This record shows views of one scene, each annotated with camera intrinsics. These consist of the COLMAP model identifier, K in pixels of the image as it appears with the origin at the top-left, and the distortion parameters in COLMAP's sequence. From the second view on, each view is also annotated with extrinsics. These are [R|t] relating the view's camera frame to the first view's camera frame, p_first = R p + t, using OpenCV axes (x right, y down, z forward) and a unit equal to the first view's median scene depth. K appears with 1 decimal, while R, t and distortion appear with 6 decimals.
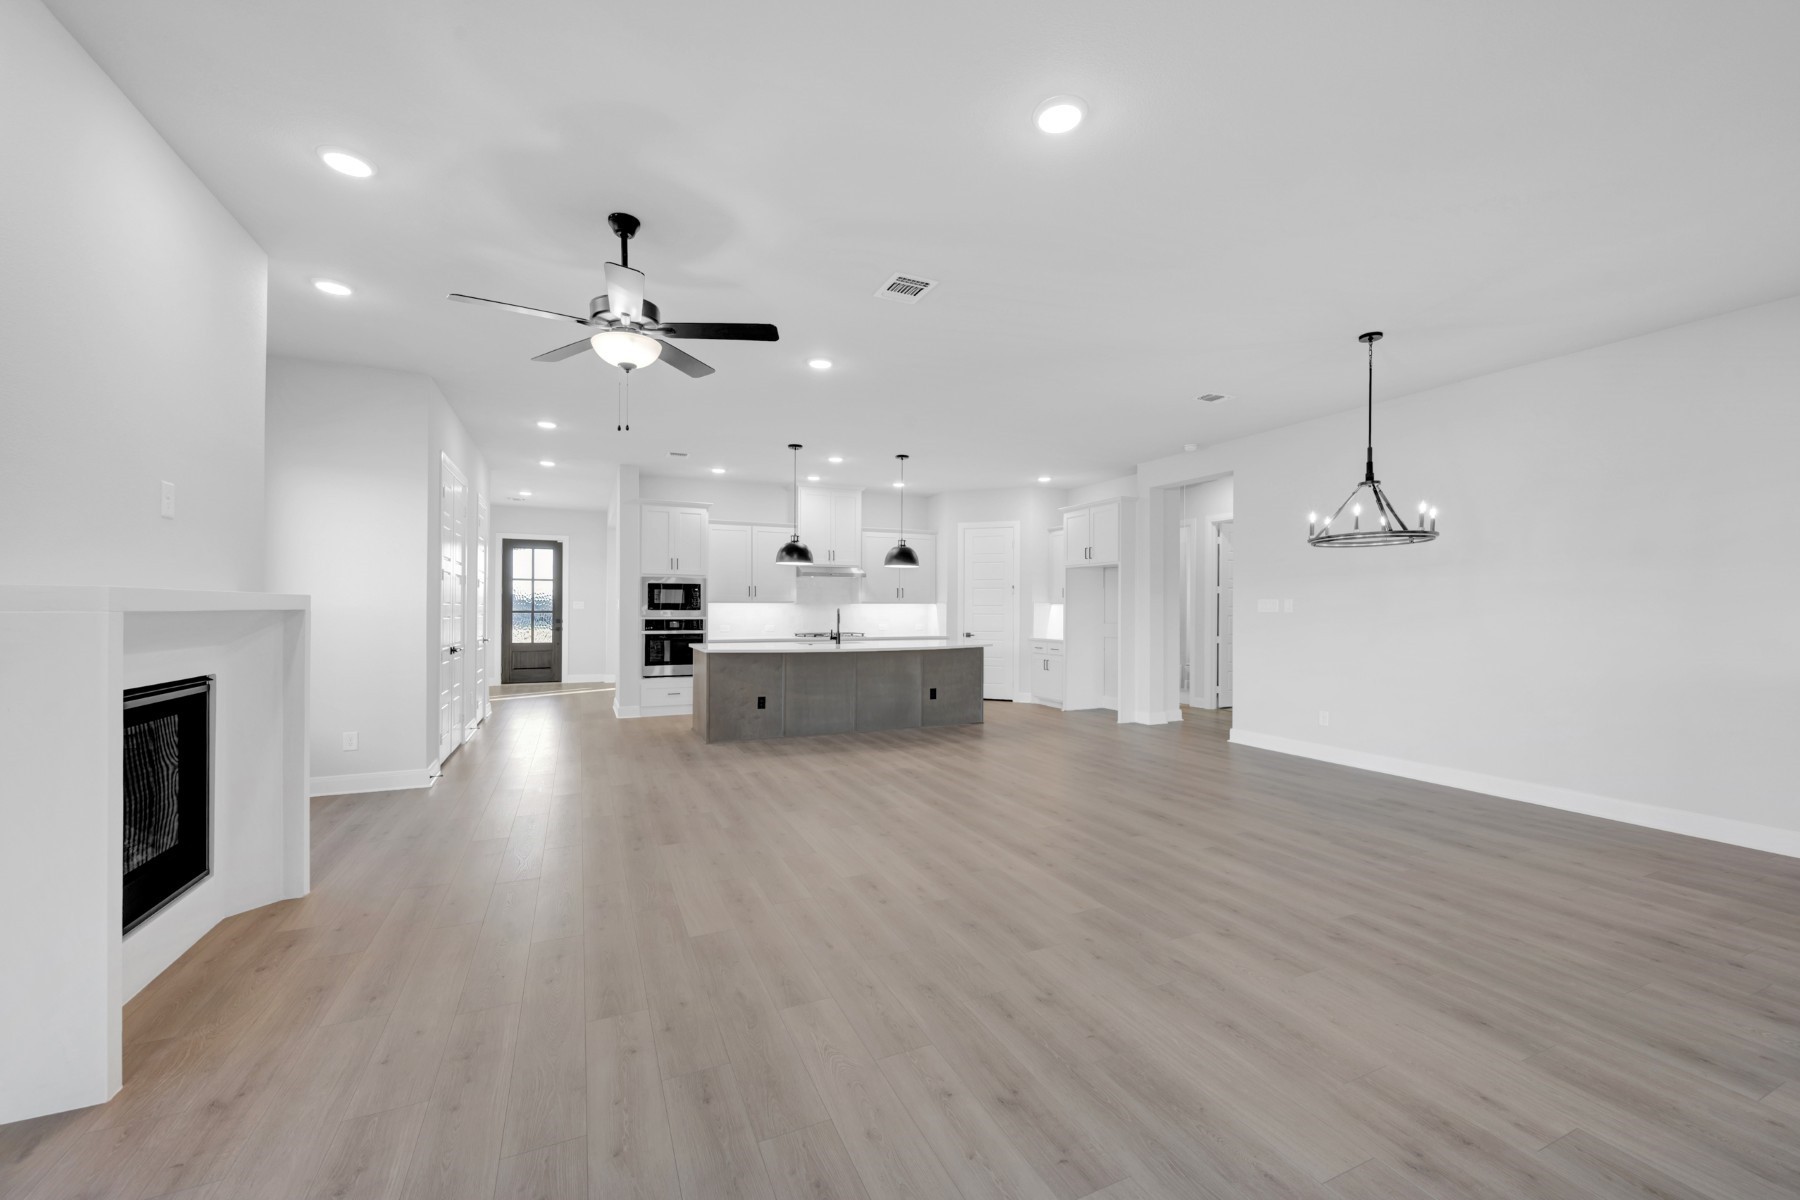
lens RADIAL K [[712.0, 0, 907.8], [0, 712.0, 608.4], [0, 0, 1]] dist [-0.000693, 0.000607]
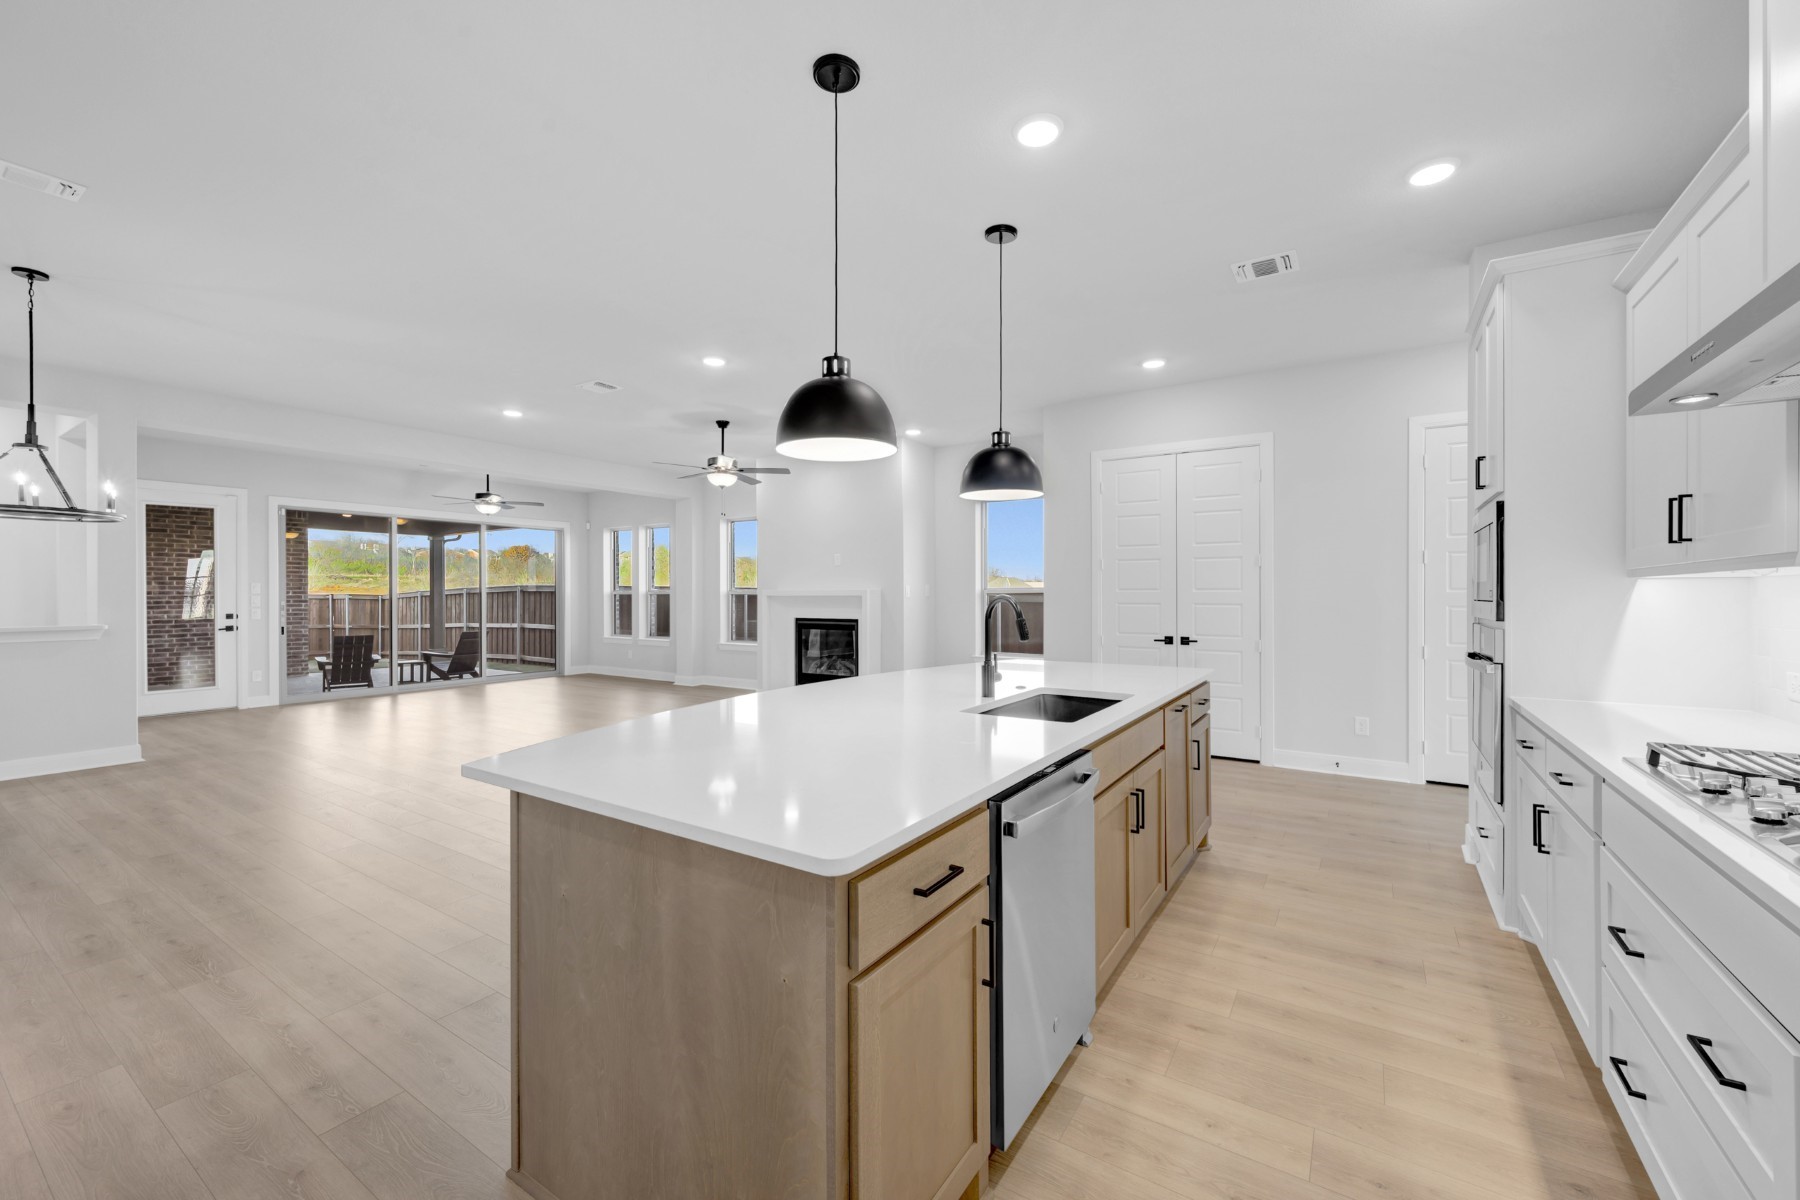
lens RADIAL K [[712.0, 0, 904.9], [0, 712.0, 594.5], [0, 0, 1]] dist [-0.000693, 0.000607]
pose [[-0.845992, -0.001615, -0.533193, 0.137352], [-0.001899, 0.999998, -0.000017, -0.000539], [0.533192, 0.000998, -0.845994, 1.422388]]
